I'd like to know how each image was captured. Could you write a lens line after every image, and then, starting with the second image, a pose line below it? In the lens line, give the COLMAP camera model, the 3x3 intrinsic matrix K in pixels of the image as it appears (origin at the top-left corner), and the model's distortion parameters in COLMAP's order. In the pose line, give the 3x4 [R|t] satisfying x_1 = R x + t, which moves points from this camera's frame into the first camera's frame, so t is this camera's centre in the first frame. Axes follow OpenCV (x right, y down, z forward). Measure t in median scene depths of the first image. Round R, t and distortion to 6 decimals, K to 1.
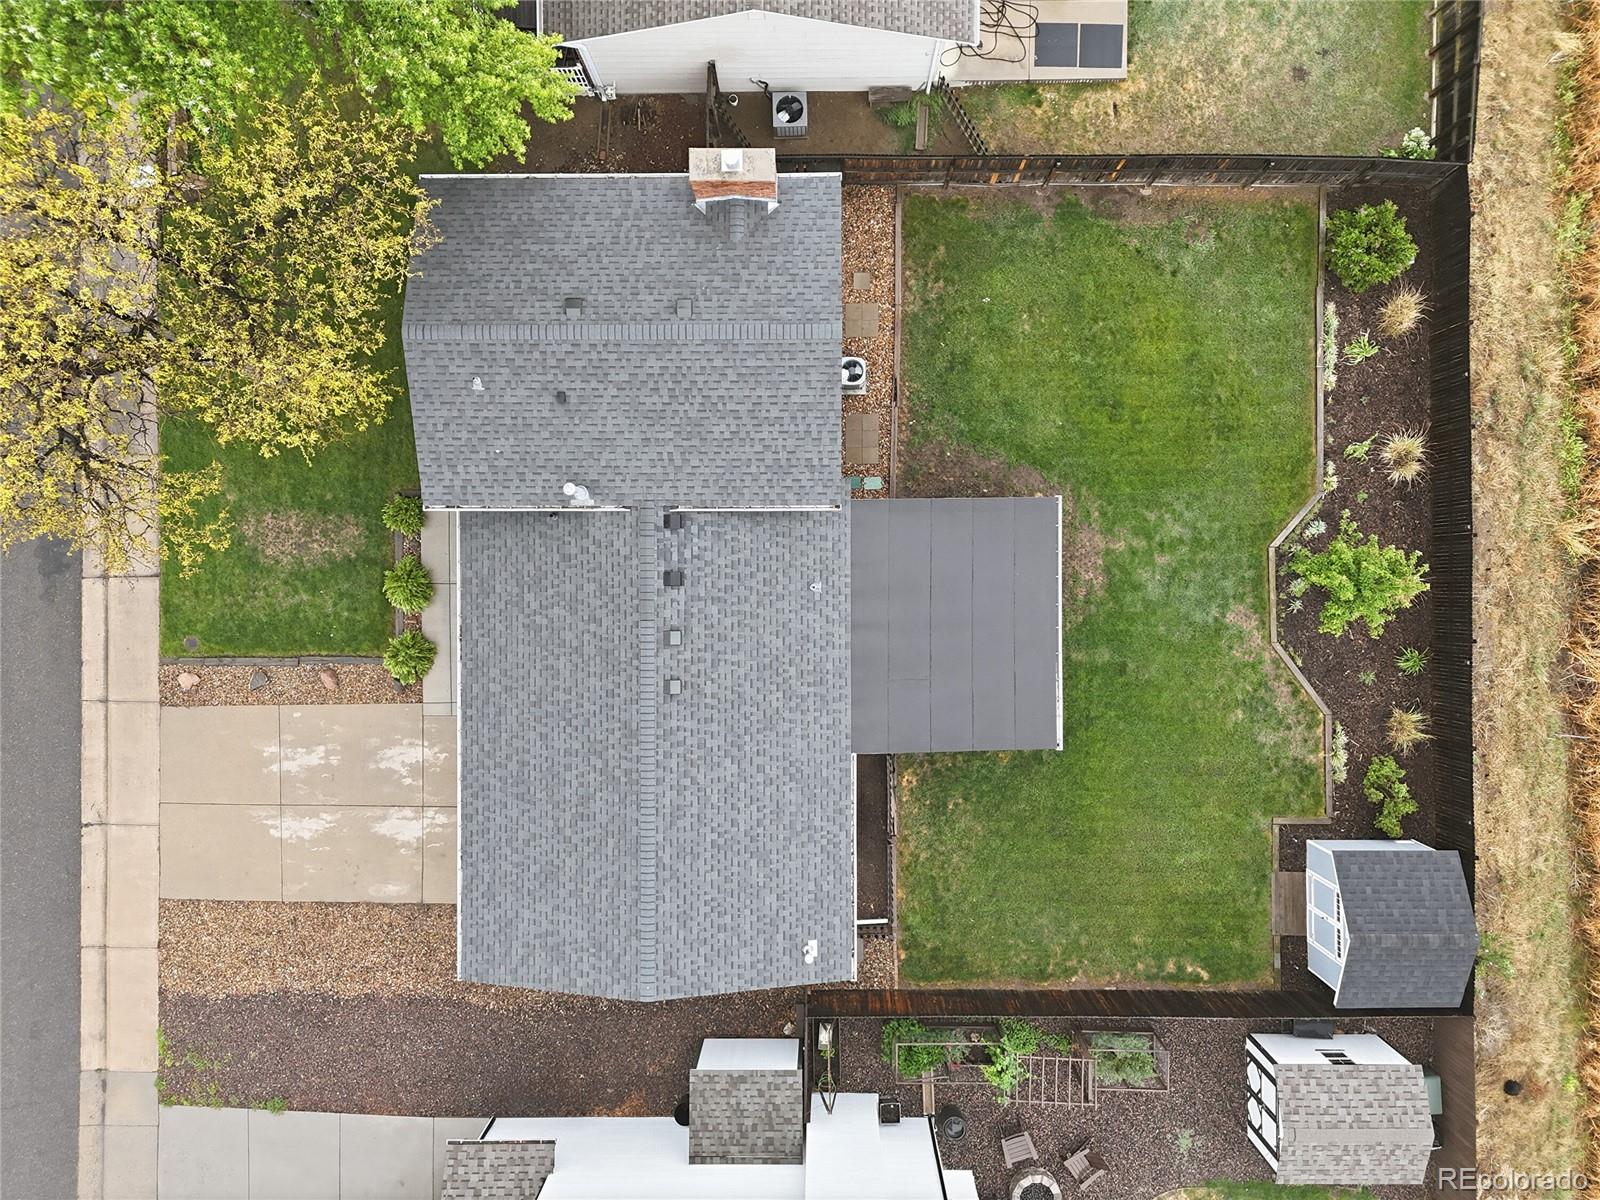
lens RADIAL K [[1173.4, 0, 808.5], [0, 1173.4, 596.5], [0, 0, 1]] dist [0.069914, -0.053695]
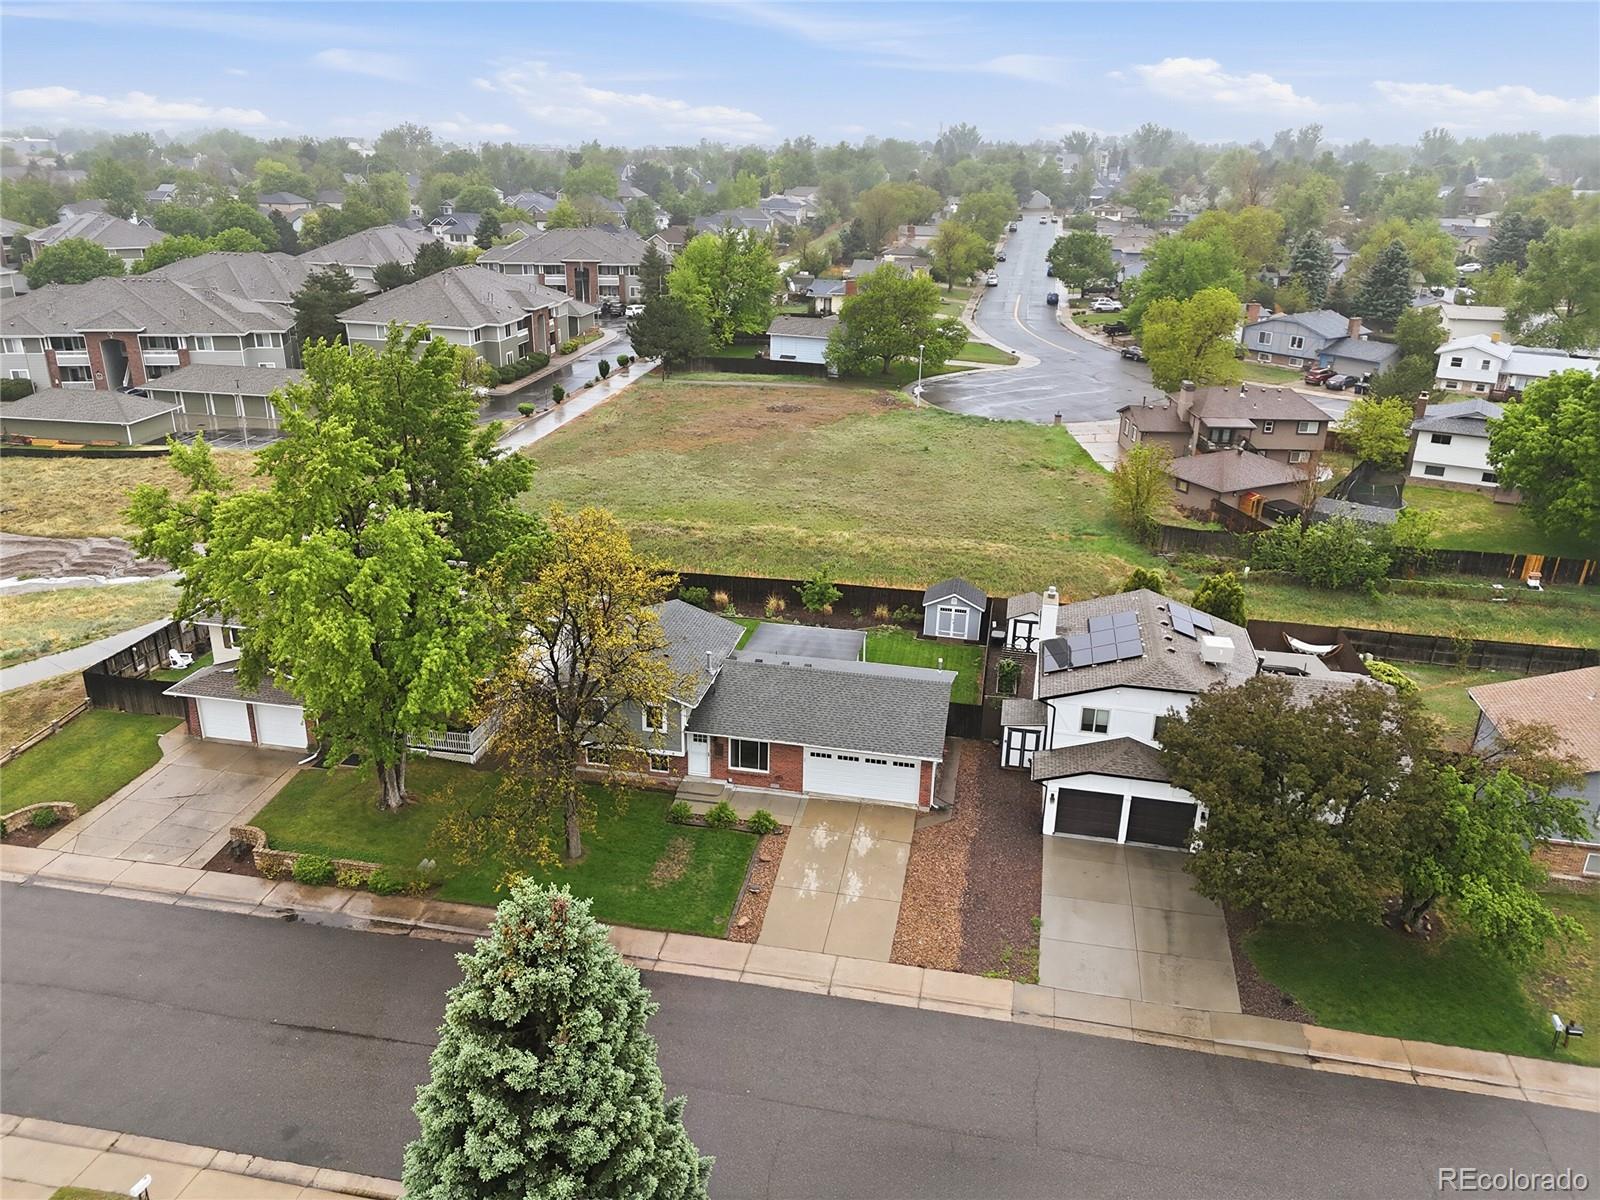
lens RADIAL K [[1161.0, 0, 800.0], [0, 1161.0, 600.0], [0, 0, 1]] dist [0.135494, -0.156299]
pose [[0.198688, -0.339681, 0.919315, -1.703721], [0.979778, 0.091469, -0.177958, 0.360104], [-0.023640, 0.936082, 0.350986, 0.120720]]
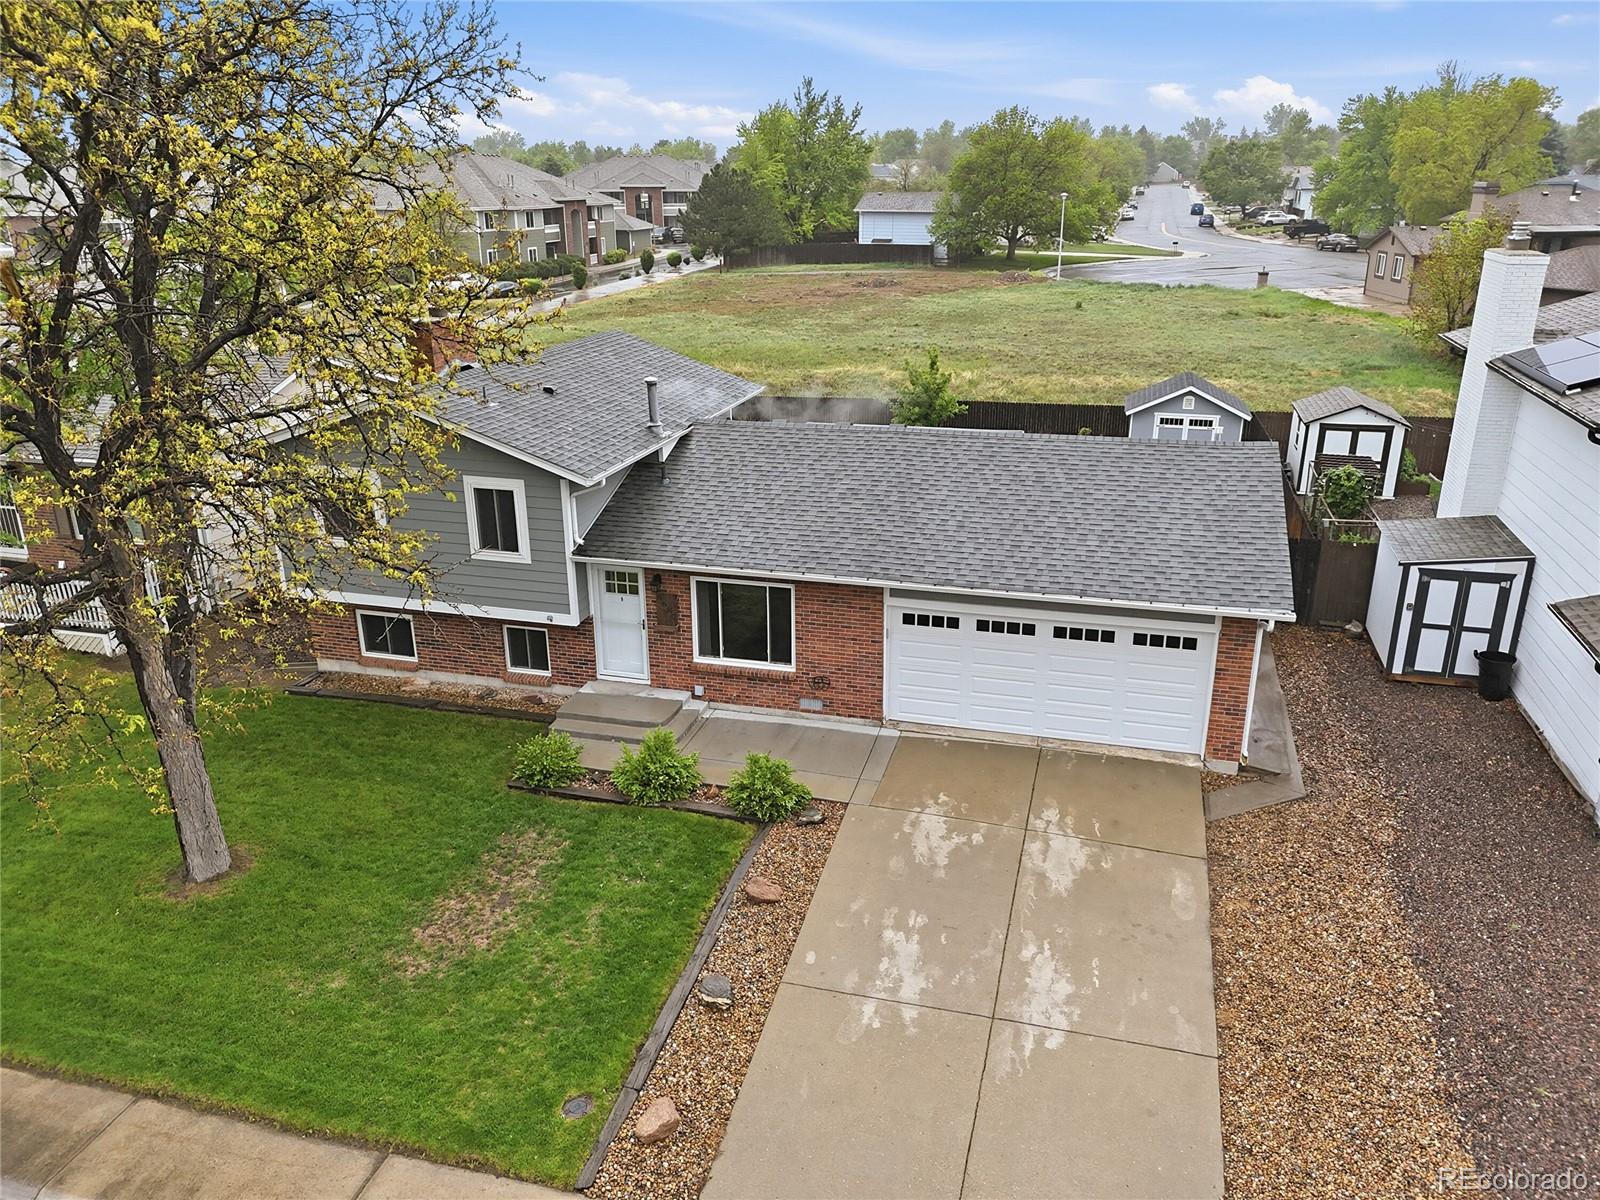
lens RADIAL K [[1173.4, 0, 808.5], [0, 1173.4, 596.5], [0, 0, 1]] dist [0.069914, -0.053695]
pose [[0.271665, -0.310812, 0.910821, -0.822686], [0.962392, 0.087516, -0.257182, 0.209475], [0.000224, 0.946434, 0.322898, 0.701212]]
